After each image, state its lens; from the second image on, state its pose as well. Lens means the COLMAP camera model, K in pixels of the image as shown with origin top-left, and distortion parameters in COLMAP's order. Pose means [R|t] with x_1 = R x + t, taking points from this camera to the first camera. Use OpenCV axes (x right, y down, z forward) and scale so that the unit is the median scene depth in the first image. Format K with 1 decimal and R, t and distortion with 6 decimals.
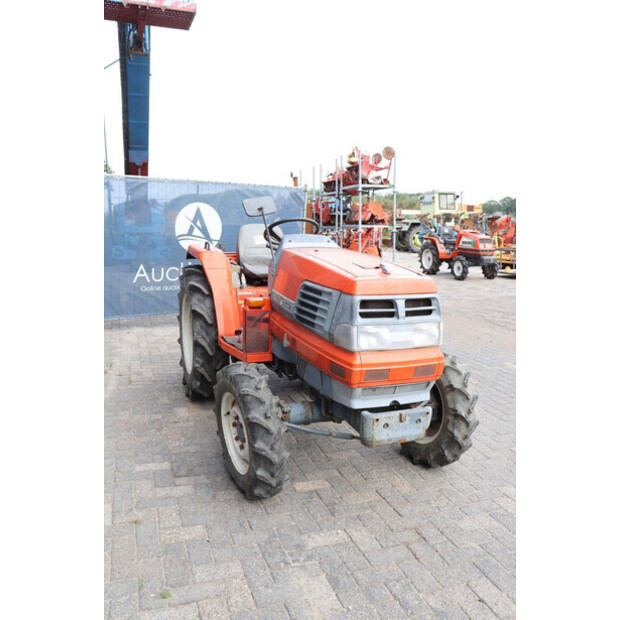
lens RADIAL K [[543.3, 0, 308.5], [0, 543.3, 312.2], [0, 0, 1]] dist [-0.106391, 0.055039]
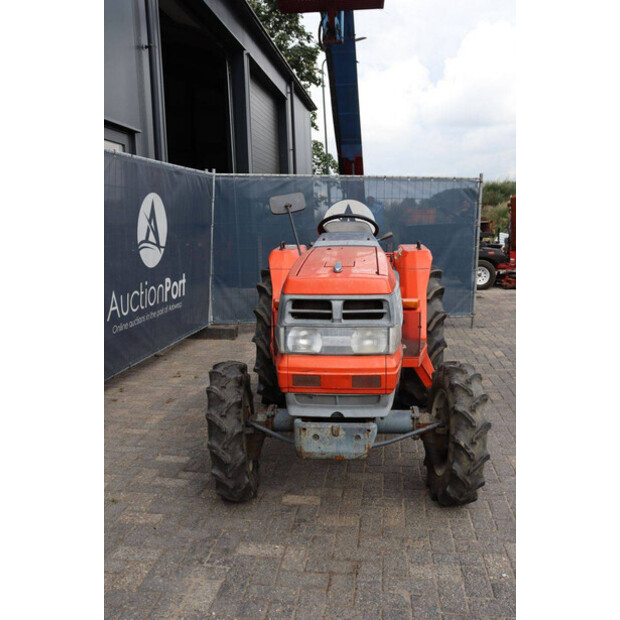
lens RADIAL K [[624.2, 0, 307.5], [0, 624.2, 309.8], [0, 0, 1]] dist [-0.051218, 0.000000]
pose [[0.898050, 0.032308, -0.438706, 0.563097], [-0.042860, 0.998981, -0.014168, 0.009274], [0.437801, 0.031526, 0.898519, 0.033922]]
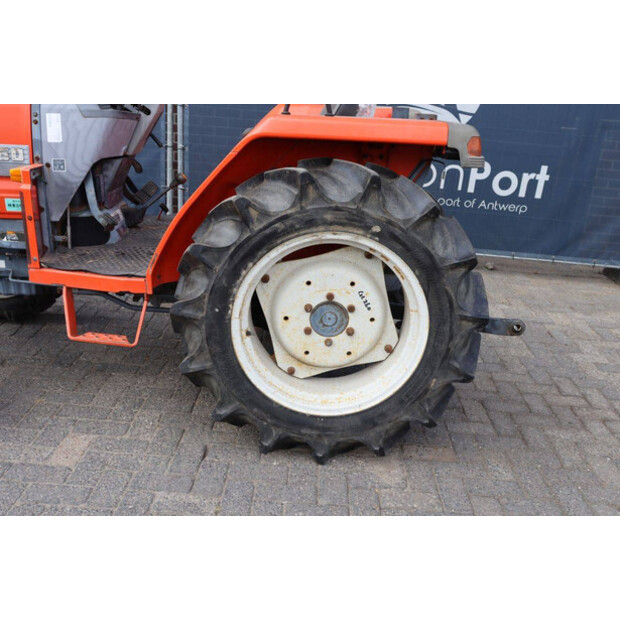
lens RADIAL K [[624.2, 0, 307.2], [0, 624.2, 311.6], [0, 0, 1]] dist [-0.051218, 0.000000]
pose [[-0.345747, 0.285121, -0.893960, 0.823493], [-0.234887, 0.896085, 0.376643, -0.281898], [0.908453, 0.340202, -0.242847, 2.079958]]
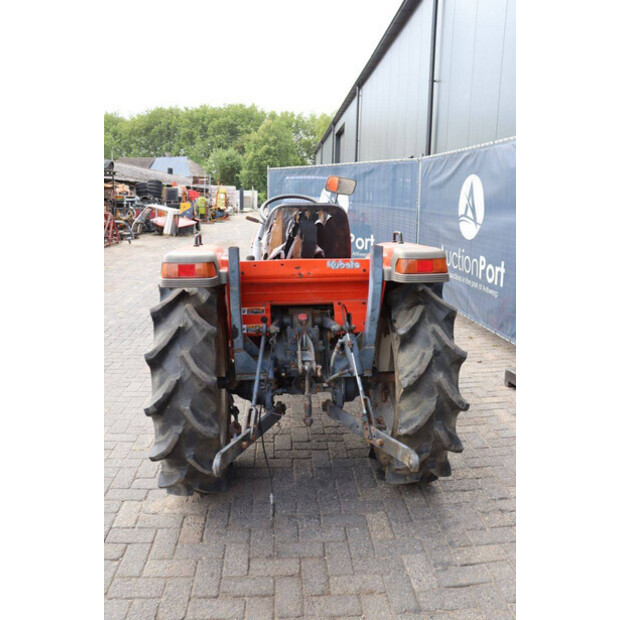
lens RADIAL K [[518.9, 0, 313.2], [0, 518.9, 310.5], [0, 0, 1]] dist [-0.148099, 0.095096]
pose [[-0.960090, -0.073135, 0.269959, -0.469073], [0.033032, 0.928803, 0.369098, -0.458157], [-0.277733, 0.363284, -0.889320, 2.694595]]
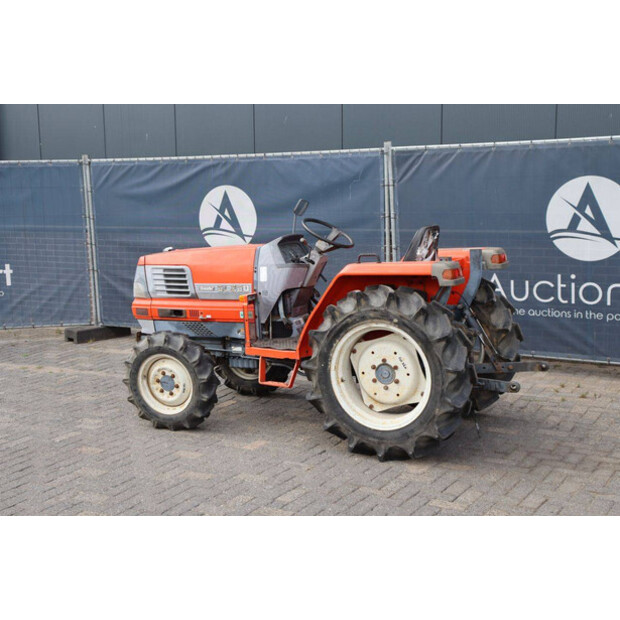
lens RADIAL K [[882.2, 0, 306.7], [0, 882.2, 311.0], [0, 0, 1]] dist [0.075359, 0.000000]
pose [[-0.759288, 0.098342, -0.643281, 1.567488], [-0.095318, 0.961047, 0.259428, -0.645772], [0.643736, 0.258297, -0.720338, 3.304479]]
